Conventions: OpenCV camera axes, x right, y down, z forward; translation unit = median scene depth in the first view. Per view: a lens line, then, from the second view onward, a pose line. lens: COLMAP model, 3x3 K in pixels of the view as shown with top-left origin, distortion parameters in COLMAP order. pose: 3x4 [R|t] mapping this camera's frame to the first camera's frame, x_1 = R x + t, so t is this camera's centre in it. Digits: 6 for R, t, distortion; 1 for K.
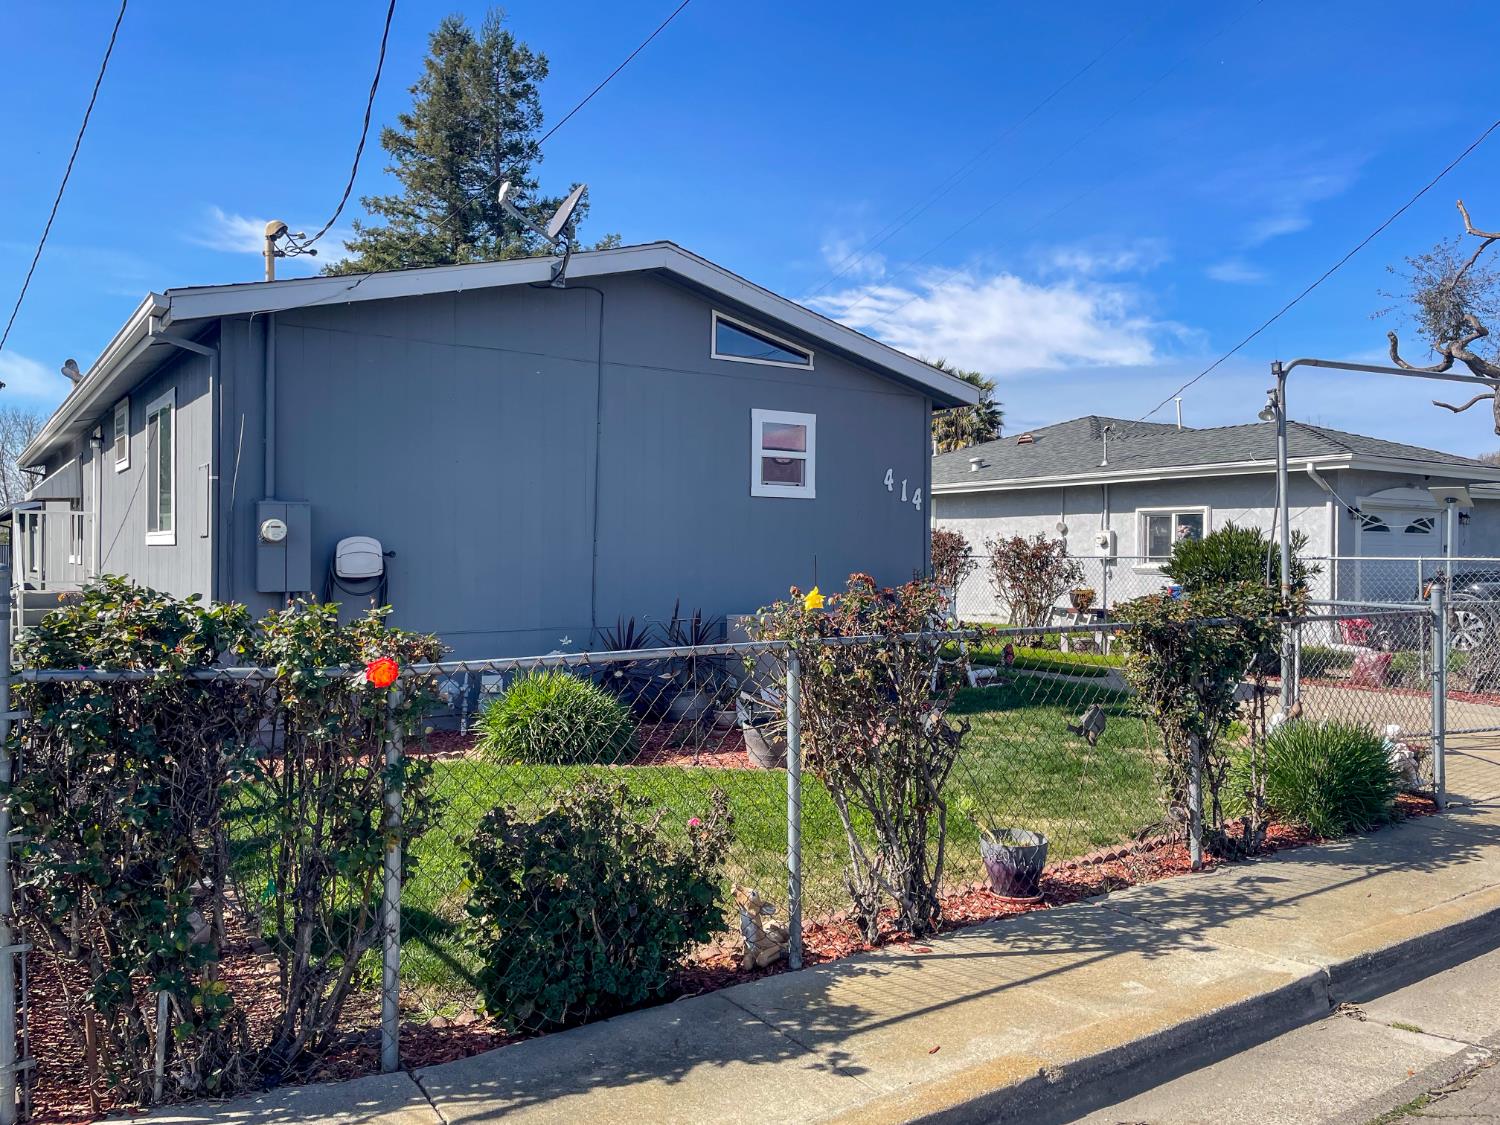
lens RADIAL K [[1150.9, 0, 770.0], [0, 1150.9, 536.5], [0, 0, 1]] dist [0.105120, -0.136905]
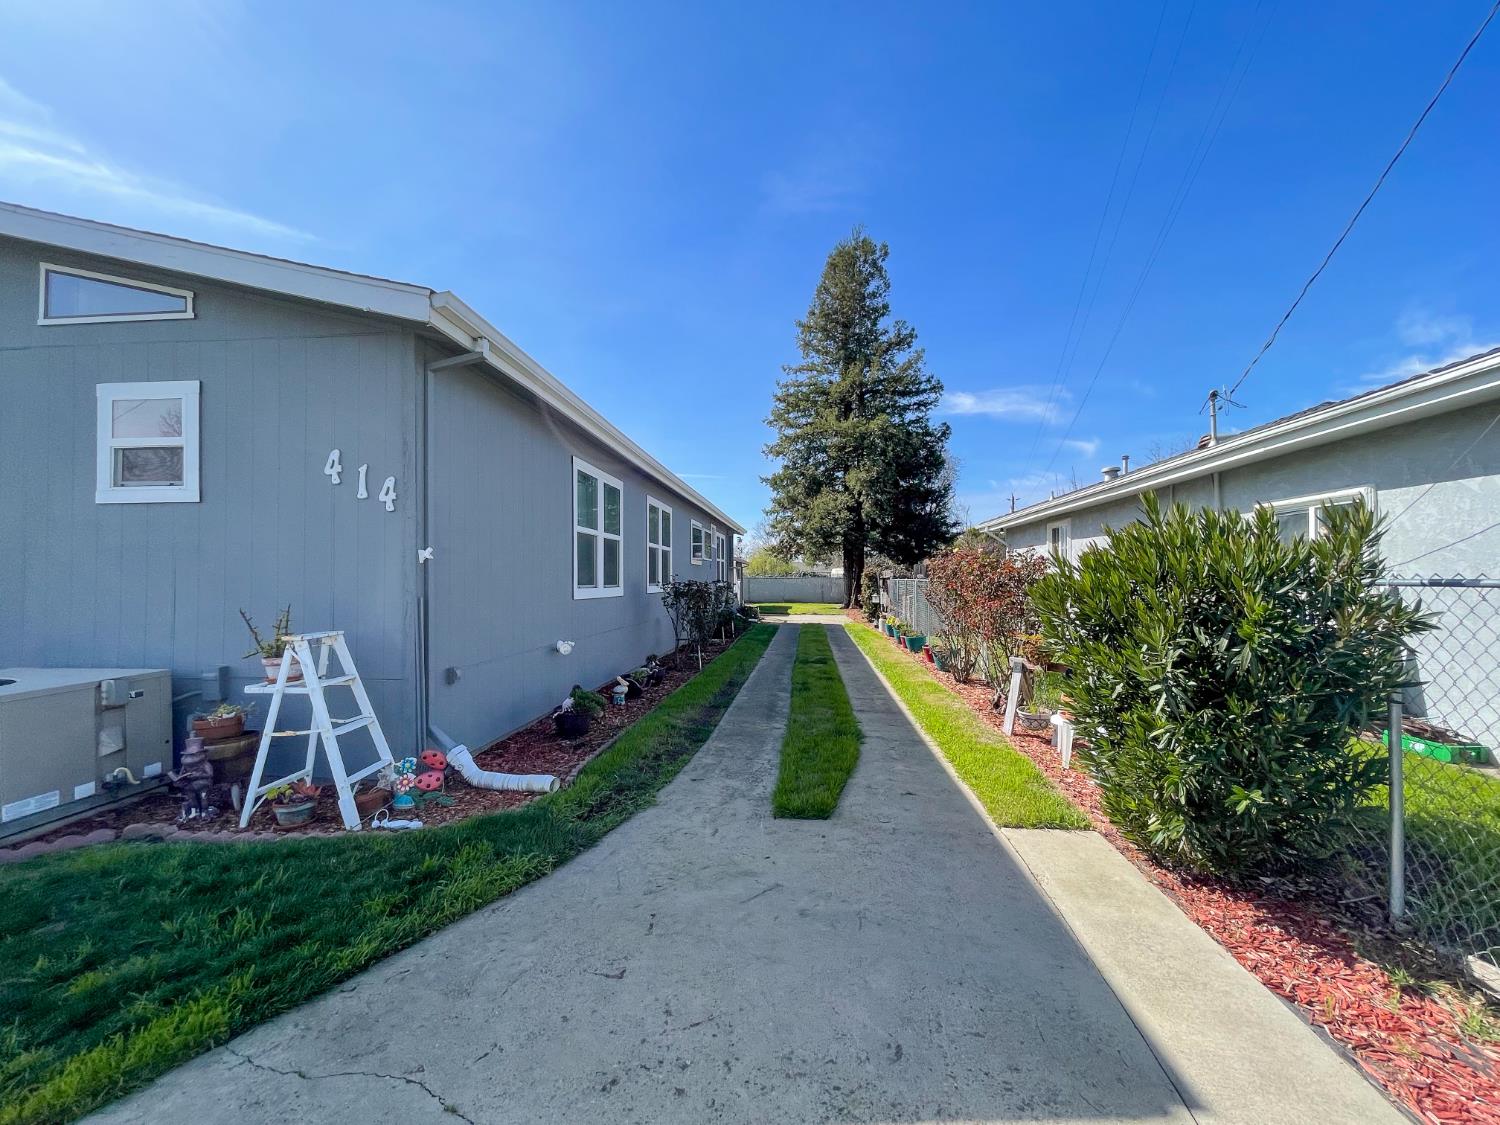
lens RADIAL K [[618.5, 0, 750.0], [0, 618.5, 562.5], [0, 0, 1]] dist [-0.001674, -0.000283]
pose [[0.771968, -0.025425, -0.635153, 0.528010], [0.018555, 0.999675, -0.017465, 0.015601], [0.635391, 0.001697, 0.772189, 0.925152]]
